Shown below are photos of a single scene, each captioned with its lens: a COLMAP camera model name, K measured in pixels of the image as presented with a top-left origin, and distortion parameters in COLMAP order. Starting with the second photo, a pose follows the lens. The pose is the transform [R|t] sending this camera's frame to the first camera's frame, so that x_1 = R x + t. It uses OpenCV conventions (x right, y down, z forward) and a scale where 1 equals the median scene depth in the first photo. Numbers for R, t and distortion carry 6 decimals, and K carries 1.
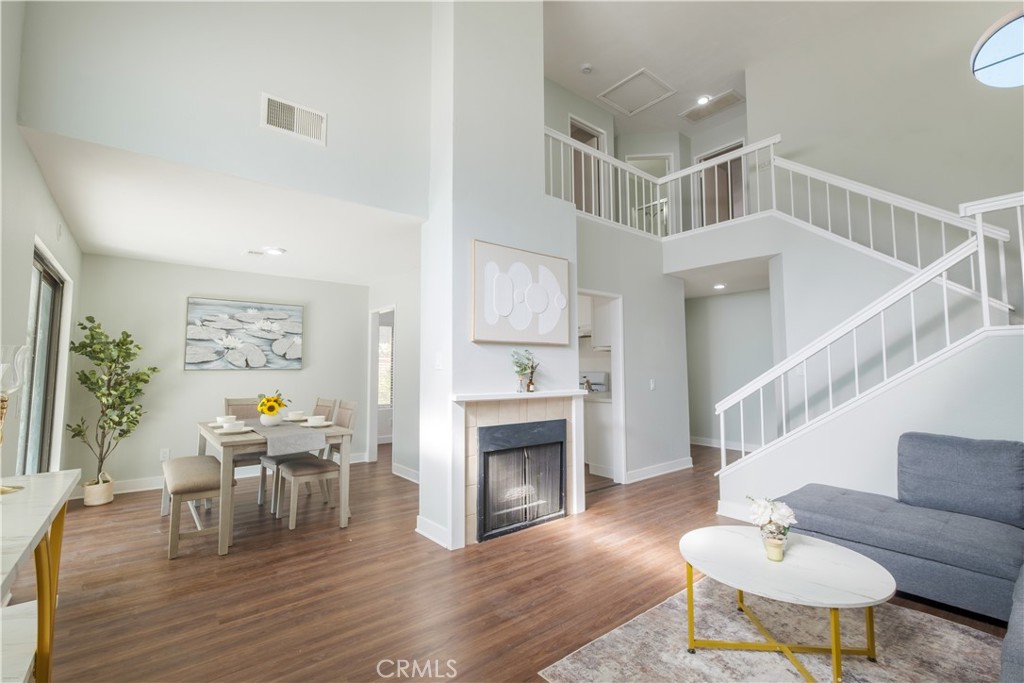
lens RADIAL K [[452.8, 0, 505.0], [0, 452.8, 335.2], [0, 0, 1]] dist [0.000144, 0.000195]
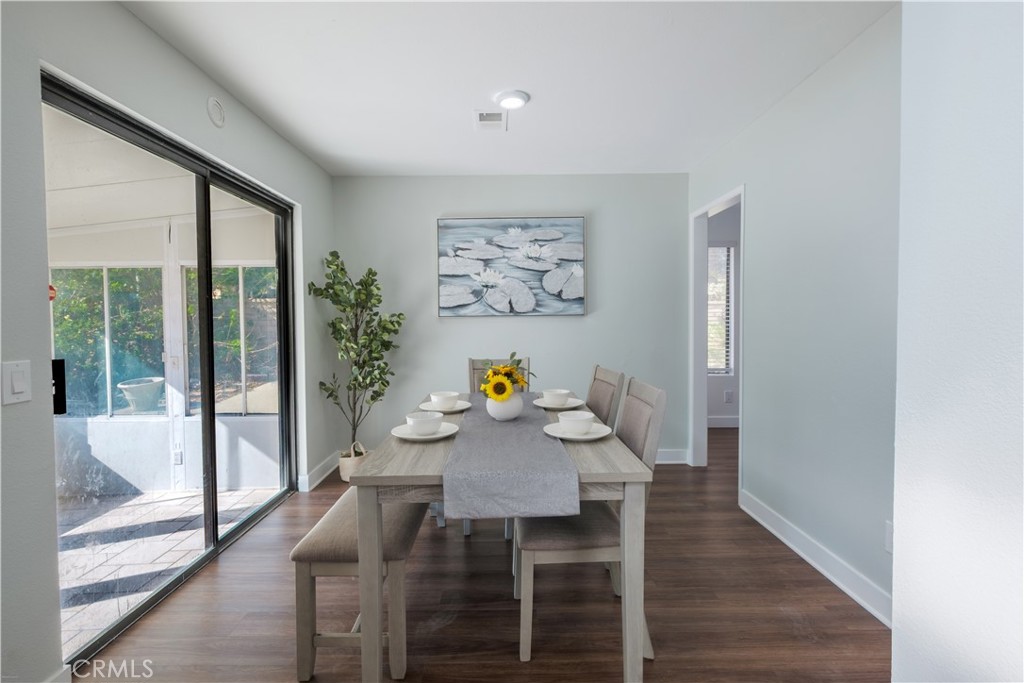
lens RADIAL K [[452.8, 0, 505.0], [0, 452.8, 335.2], [0, 0, 1]] dist [0.000144, 0.000195]
pose [[0.776353, 0.019963, -0.629982, -0.141795], [0.053143, 0.993866, 0.096984, 0.038854], [0.628054, -0.108772, 0.770531, 0.471342]]
